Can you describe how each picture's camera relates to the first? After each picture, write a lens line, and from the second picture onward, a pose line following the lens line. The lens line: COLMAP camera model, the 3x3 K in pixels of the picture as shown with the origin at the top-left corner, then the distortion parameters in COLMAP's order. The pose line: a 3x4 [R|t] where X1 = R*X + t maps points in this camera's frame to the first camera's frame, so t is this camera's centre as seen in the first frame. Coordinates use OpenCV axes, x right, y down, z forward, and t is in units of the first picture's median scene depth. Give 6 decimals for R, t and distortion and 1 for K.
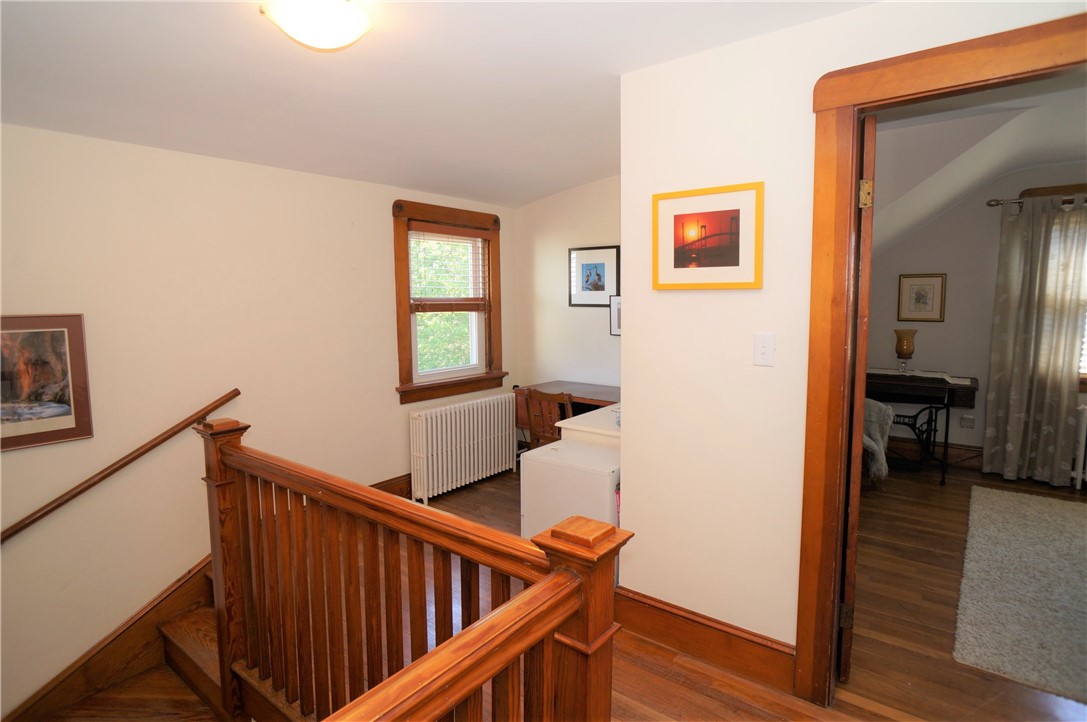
lens RADIAL K [[575.8, 0, 540.8], [0, 575.8, 353.8], [0, 0, 1]] dist [-0.037717, 0.013724]
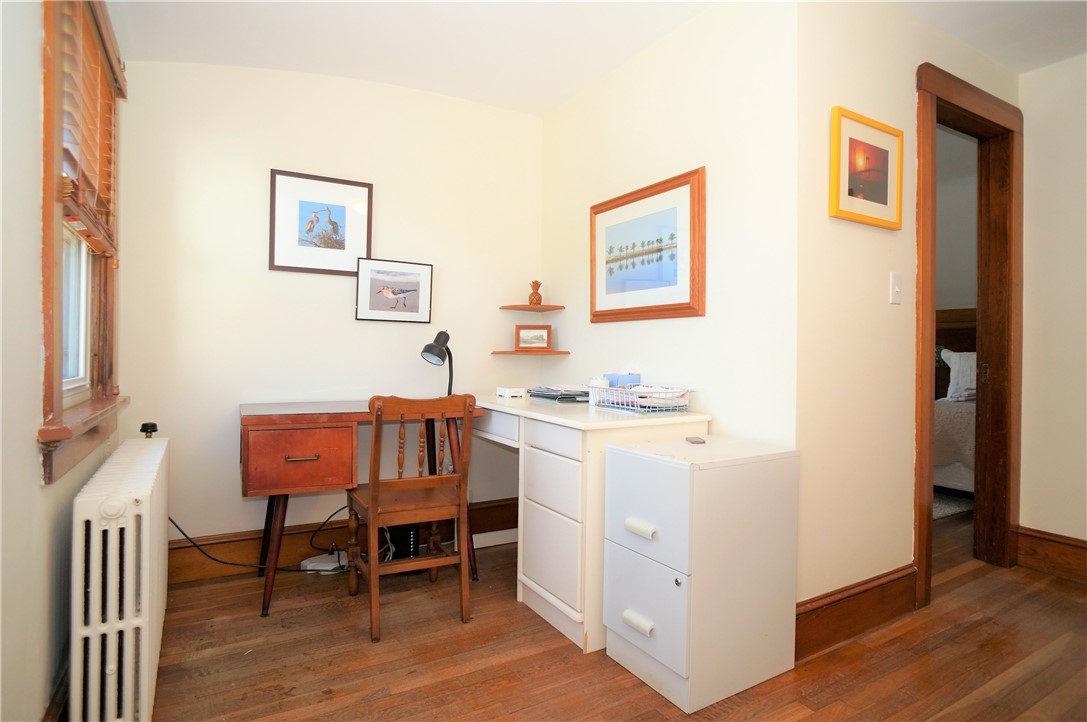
lens RADIAL K [[575.8, 0, 540.8], [0, 575.8, 353.8], [0, 0, 1]] dist [-0.037717, 0.013724]
pose [[0.369318, 0.008521, 0.929264, -0.394392], [0.083688, 0.995590, -0.042389, 0.048640], [-0.925527, 0.093424, 0.366976, 0.585521]]
